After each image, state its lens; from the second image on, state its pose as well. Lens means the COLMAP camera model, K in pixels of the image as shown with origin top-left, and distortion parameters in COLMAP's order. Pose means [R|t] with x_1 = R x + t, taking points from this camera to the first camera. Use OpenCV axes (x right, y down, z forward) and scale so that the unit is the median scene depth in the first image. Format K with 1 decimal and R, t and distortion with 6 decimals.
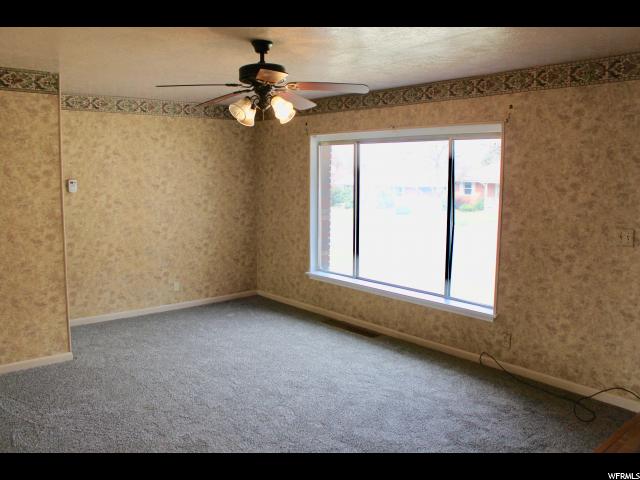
lens RADIAL K [[536.8, 0, 317.6], [0, 536.8, 235.2], [0, 0, 1]] dist [-0.159887, 0.133205]
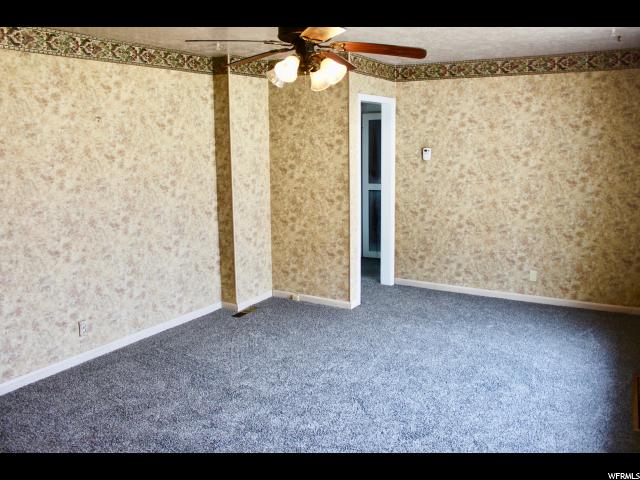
lens RADIAL K [[536.8, 0, 322.4], [0, 536.8, 234.4], [0, 0, 1]] dist [-0.159887, 0.133205]
pose [[0.315187, 0.154642, -0.936346, 0.441817], [-0.097740, 0.986678, 0.130054, -0.050013], [0.943983, 0.050527, 0.326102, 0.435274]]
